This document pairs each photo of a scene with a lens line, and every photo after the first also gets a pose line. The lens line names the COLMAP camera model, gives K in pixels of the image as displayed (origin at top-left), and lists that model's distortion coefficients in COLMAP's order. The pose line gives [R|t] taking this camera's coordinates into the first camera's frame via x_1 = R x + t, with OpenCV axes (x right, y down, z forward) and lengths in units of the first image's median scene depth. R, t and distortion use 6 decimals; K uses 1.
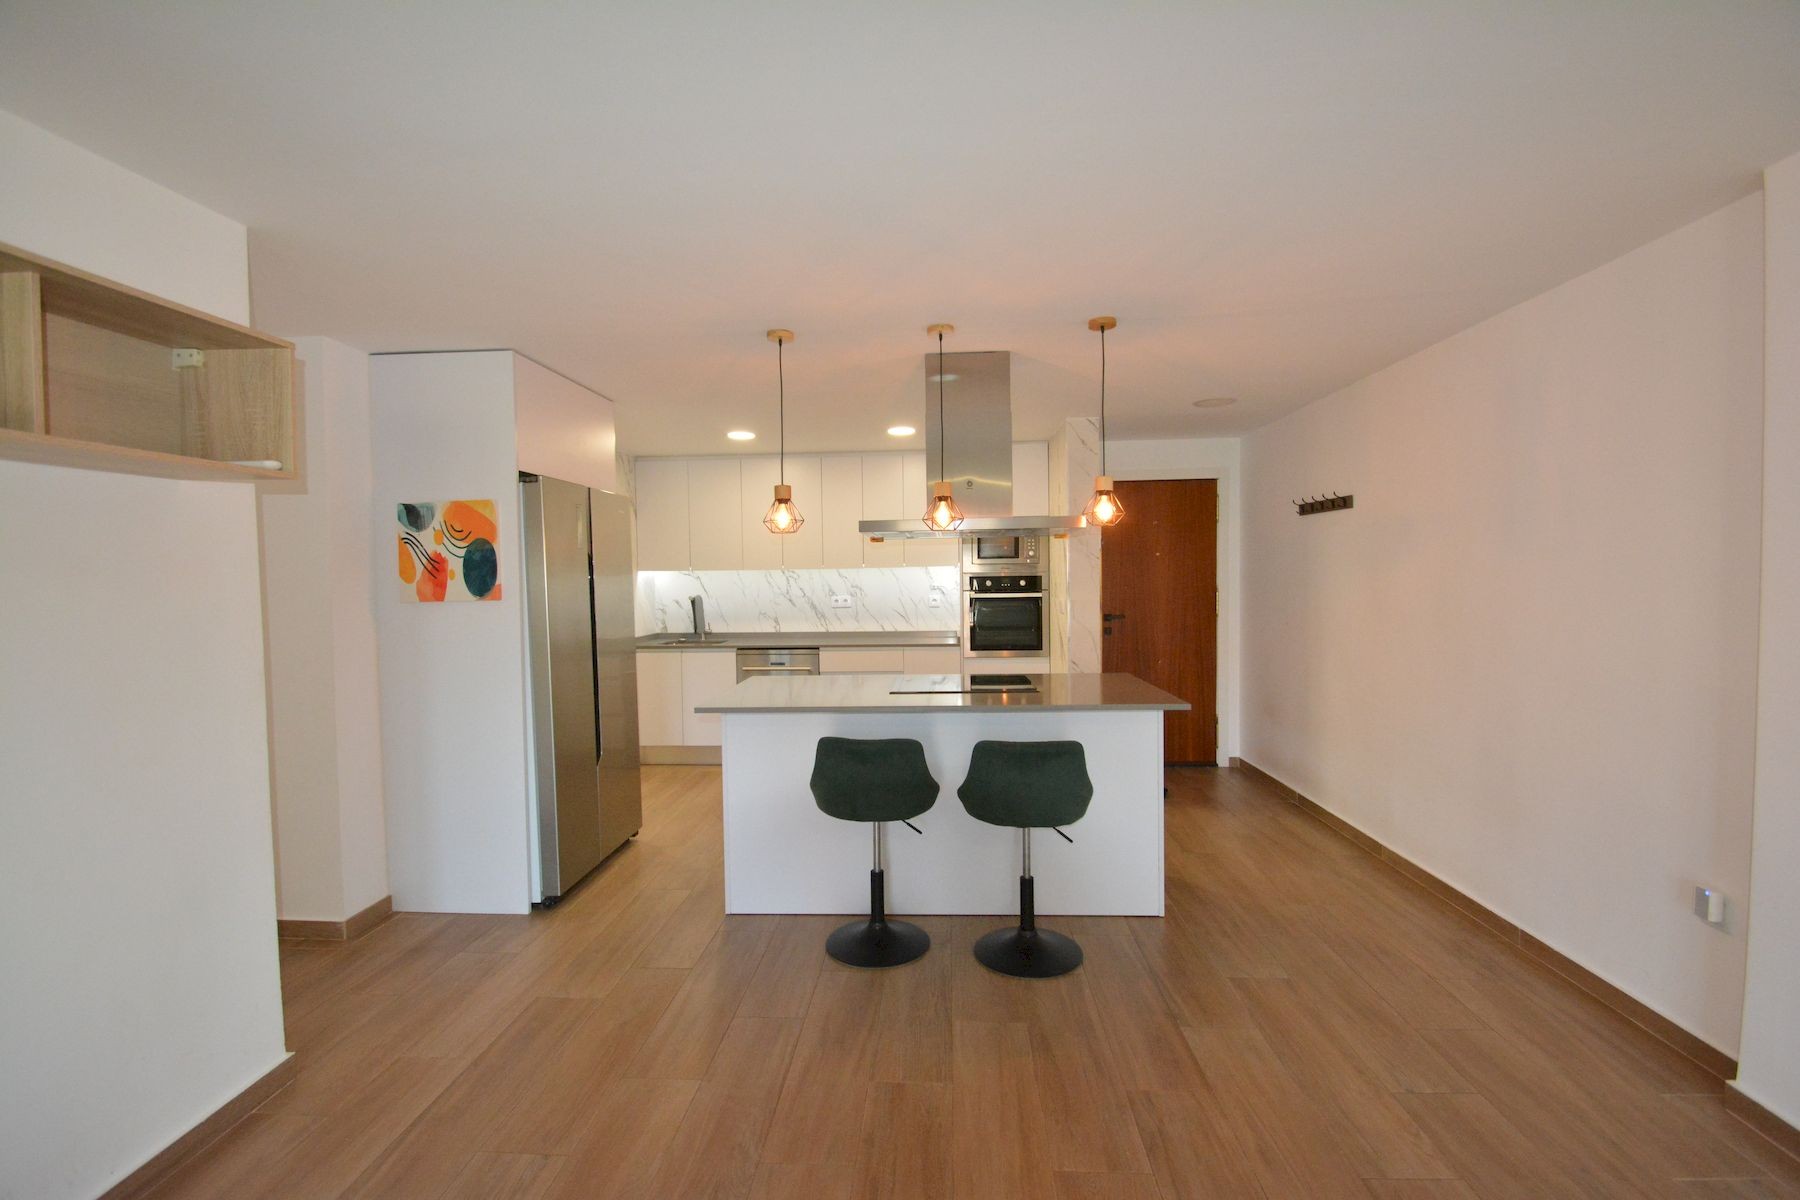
lens RADIAL K [[793.3, 0, 902.7], [0, 793.3, 599.9], [0, 0, 1]] dist [0.012636, -0.013859]
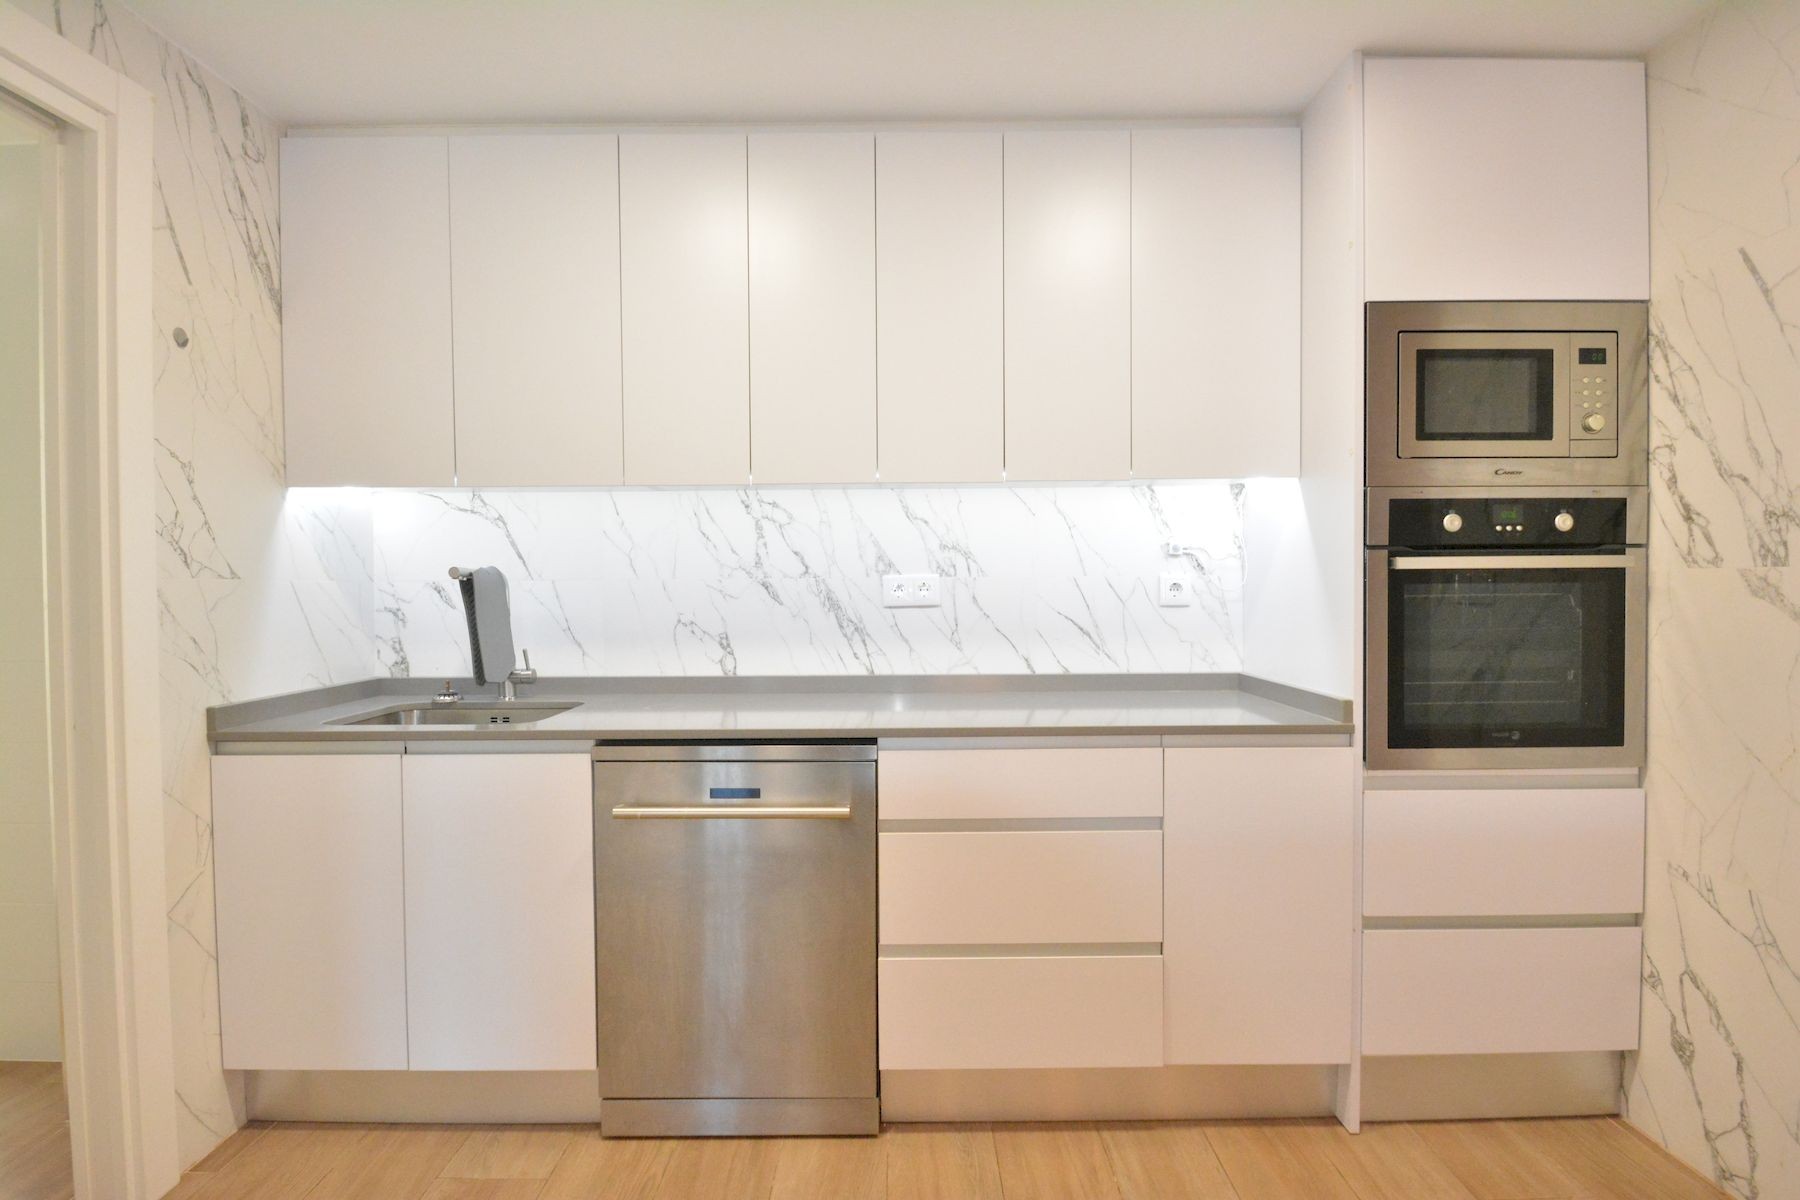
lens RADIAL K [[873.9, 0, 898.1], [0, 873.9, 604.1], [0, 0, 1]] dist [-0.014992, -0.001319]
pose [[0.998210, 0.004665, 0.059617, -0.121106], [-0.004225, 0.999963, -0.007493, 0.013199], [-0.059649, 0.007228, 0.998193, 0.698828]]
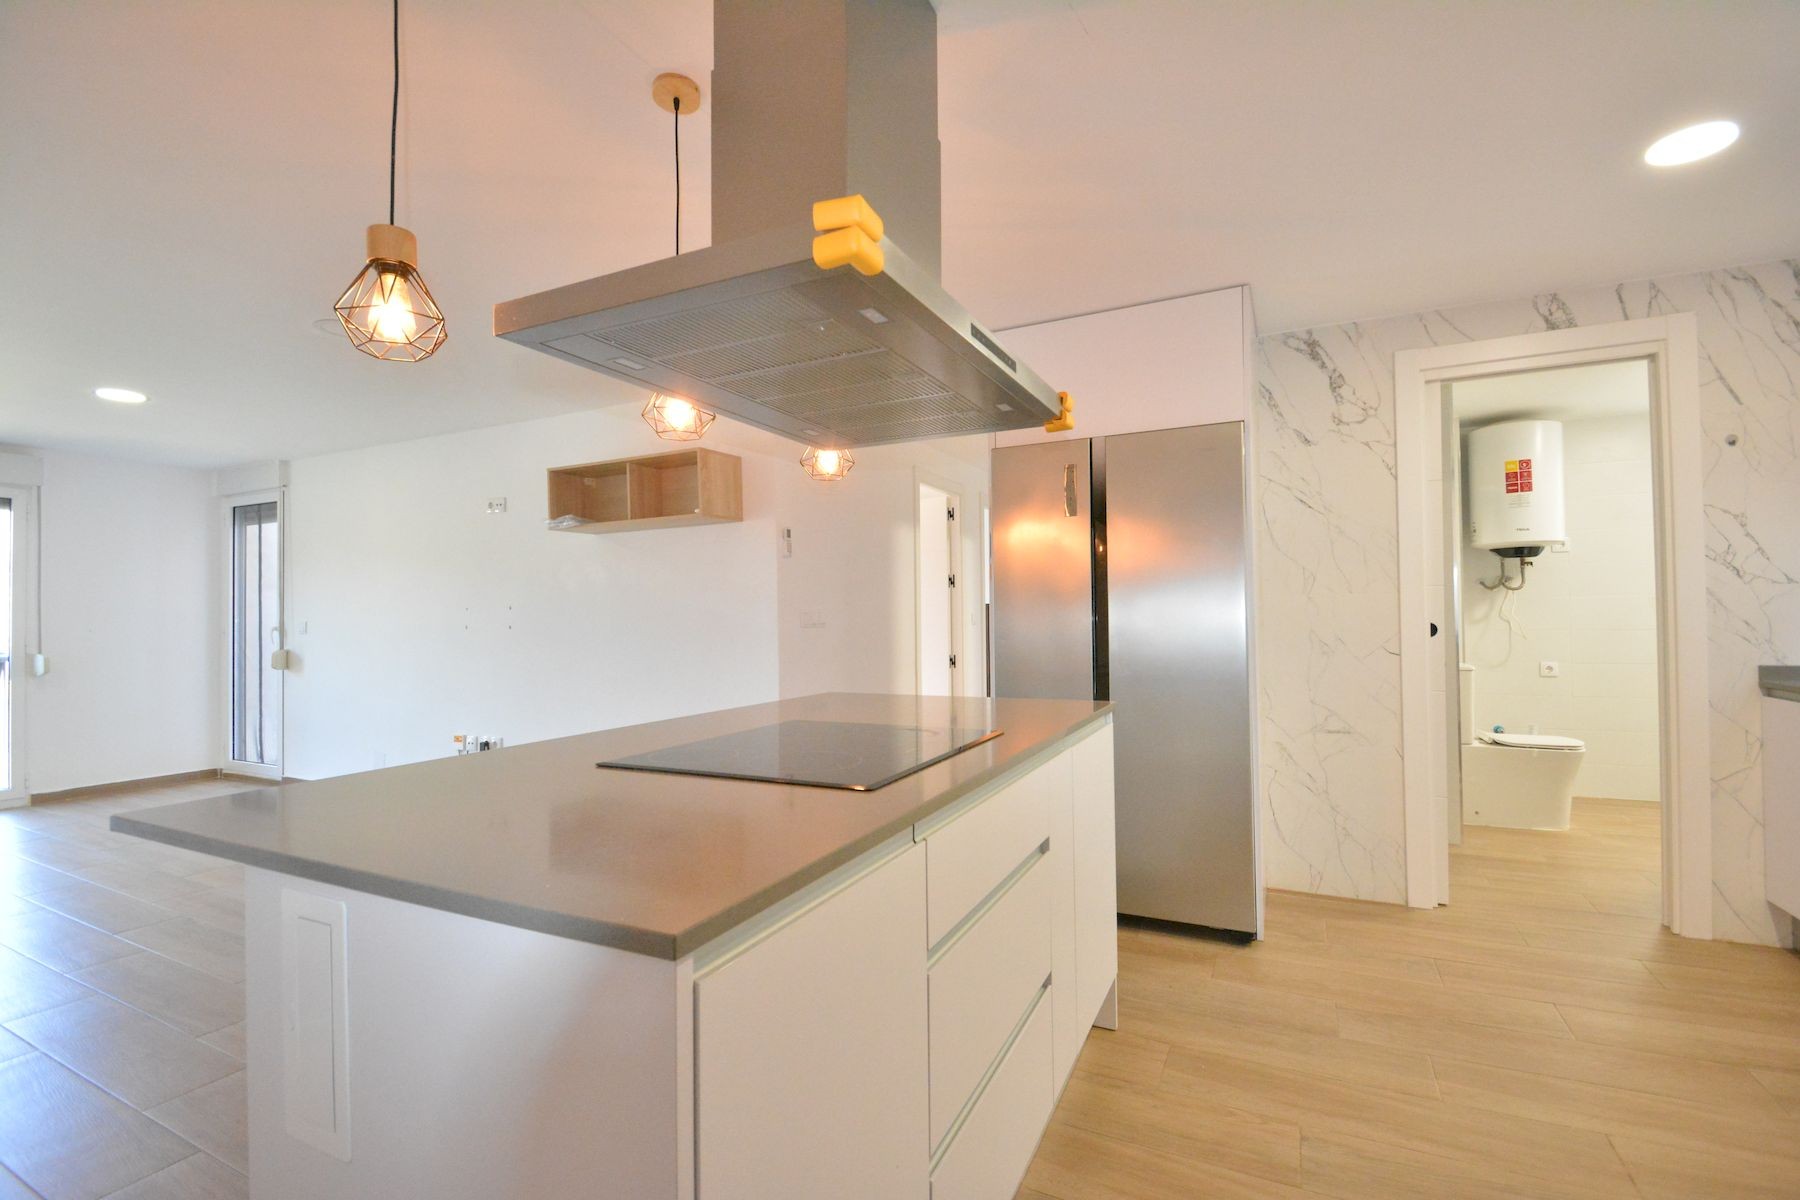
lens RADIAL K [[793.3, 0, 898.2], [0, 793.3, 600.8], [0, 0, 1]] dist [0.012636, -0.013859]
pose [[-0.398021, -0.001562, -0.917375, 0.281714], [-0.008258, 0.999964, 0.001880, 0.015713], [0.917339, 0.008324, -0.398020, 0.755987]]
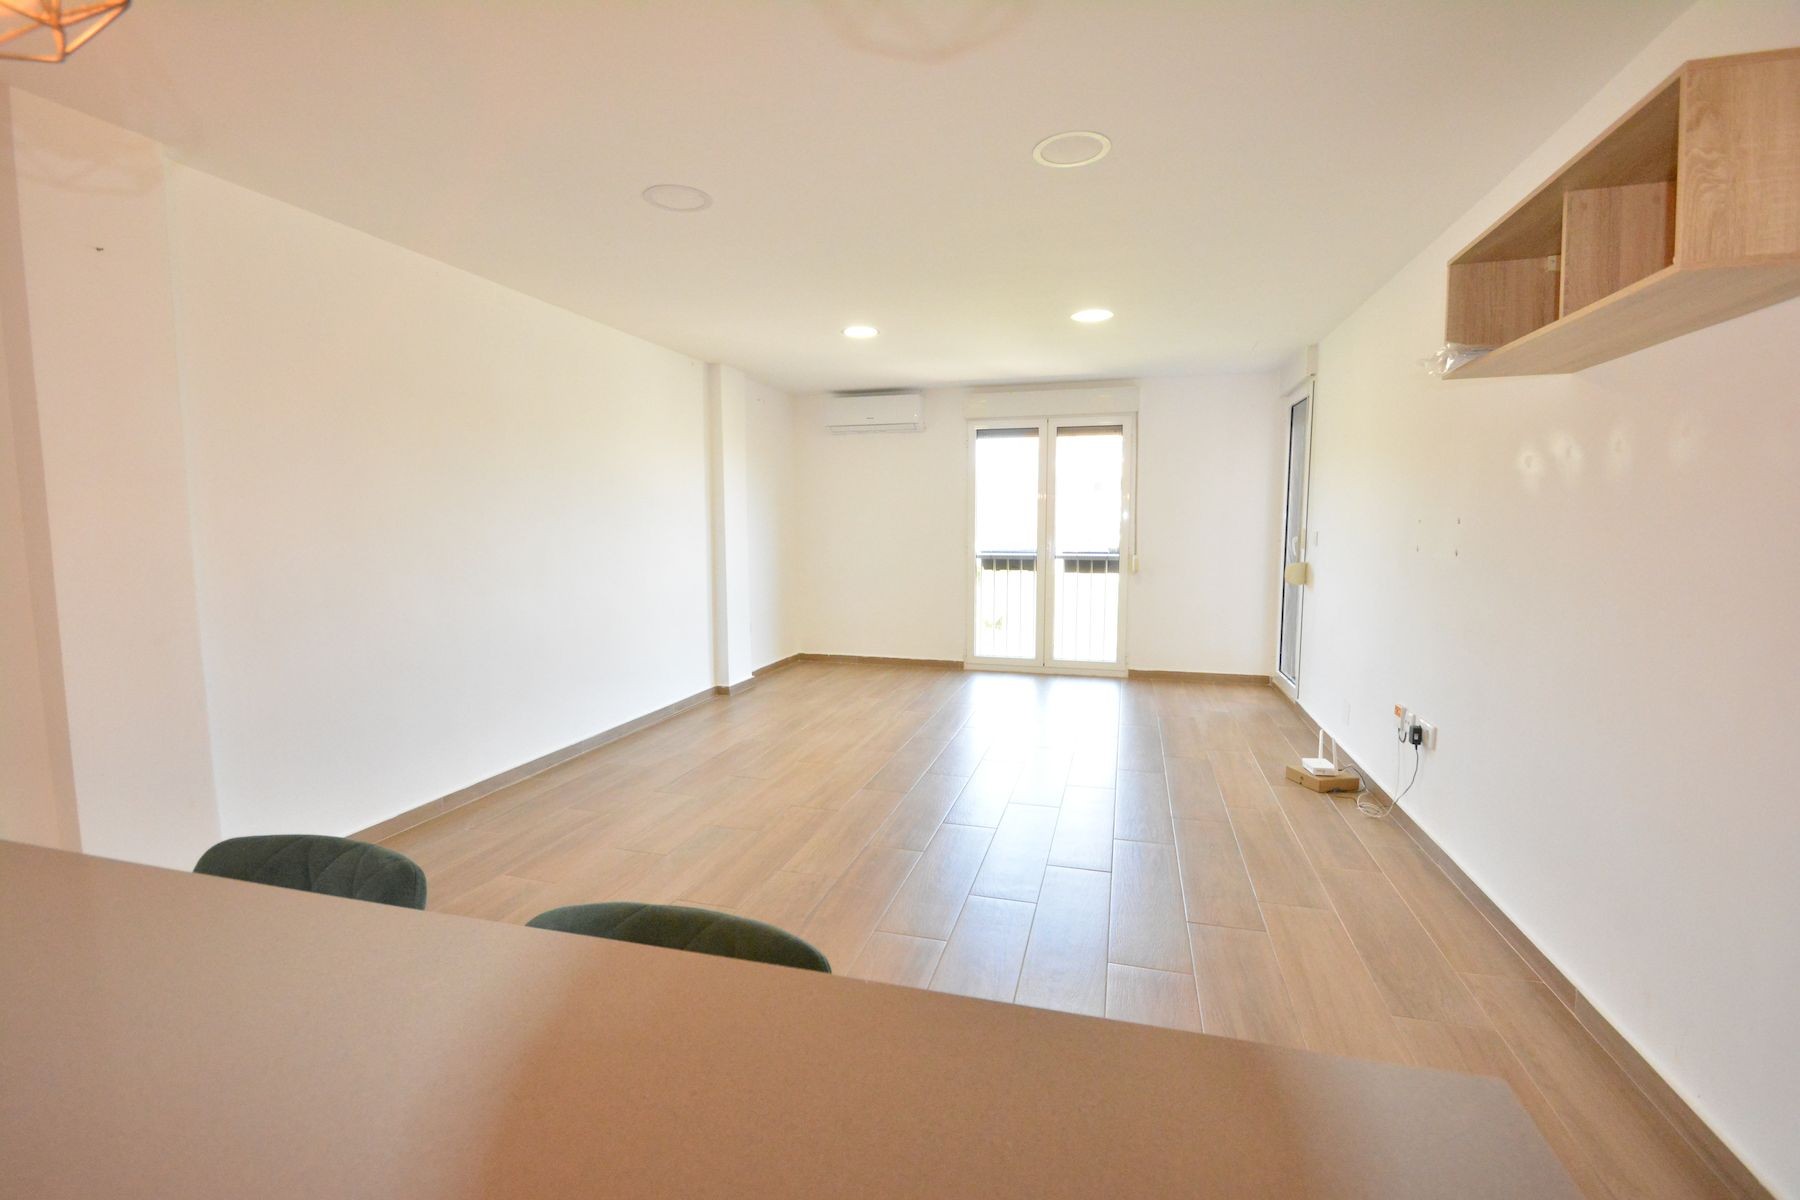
lens RADIAL K [[793.3, 0, 896.9], [0, 793.3, 602.1], [0, 0, 1]] dist [0.012636, -0.013859]
pose [[-0.975145, -0.005349, 0.221503, -0.091567], [0.022224, 0.992306, 0.121799, 0.010582], [-0.220450, 0.123694, -0.967523, 0.618199]]
